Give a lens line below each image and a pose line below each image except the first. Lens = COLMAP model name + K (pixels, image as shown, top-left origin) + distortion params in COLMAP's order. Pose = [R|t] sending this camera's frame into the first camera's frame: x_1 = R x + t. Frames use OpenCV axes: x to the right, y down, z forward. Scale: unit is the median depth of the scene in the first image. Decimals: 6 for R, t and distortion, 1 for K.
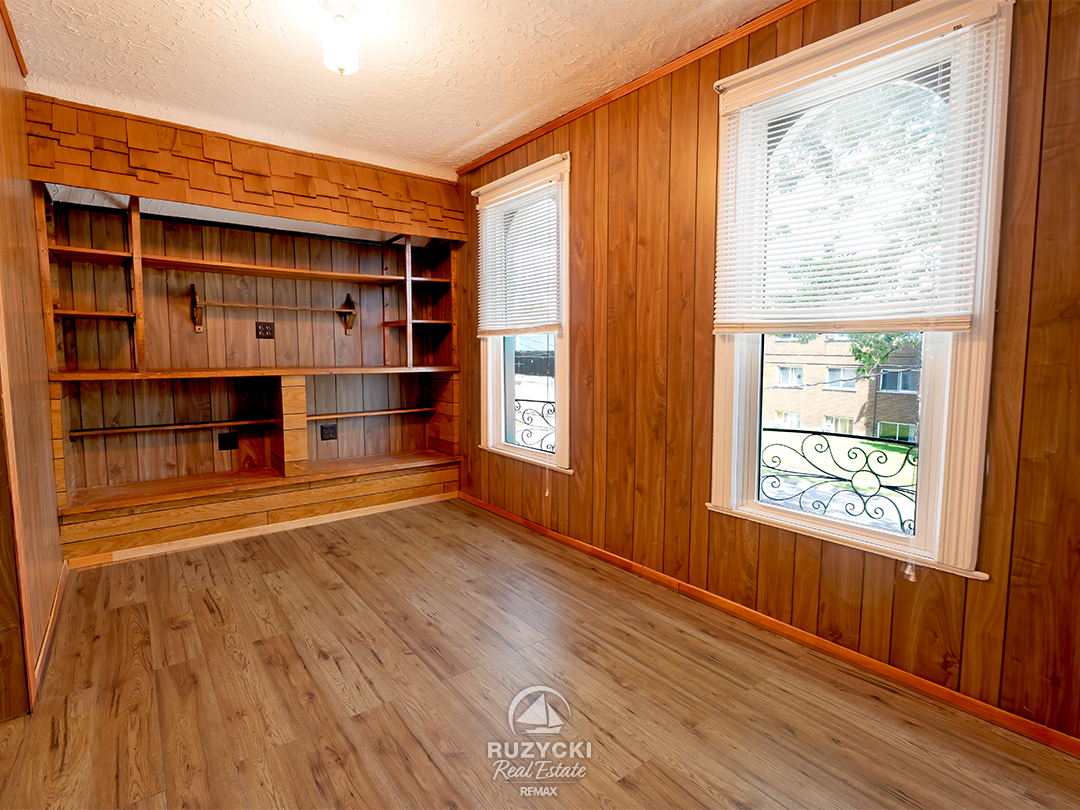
lens RADIAL K [[542.0, 0, 550.7], [0, 542.0, 385.3], [0, 0, 1]] dist [-0.004801, -0.000076]
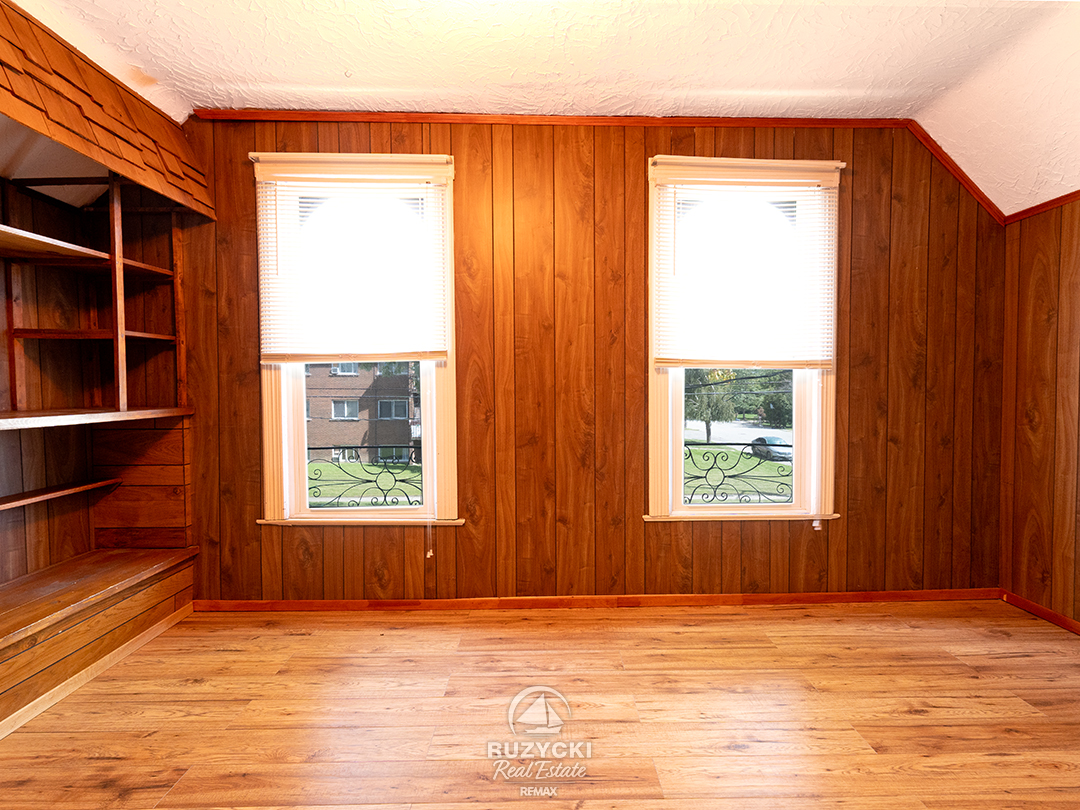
lens RADIAL K [[511.5, 0, 534.1], [0, 511.5, 395.9], [0, 0, 1]] dist [0.006309, 0.000416]
pose [[0.610019, -0.019951, 0.792136, -0.555120], [0.053601, 0.998432, -0.016132, -0.022745], [-0.790572, 0.052300, 0.610132, 0.409697]]
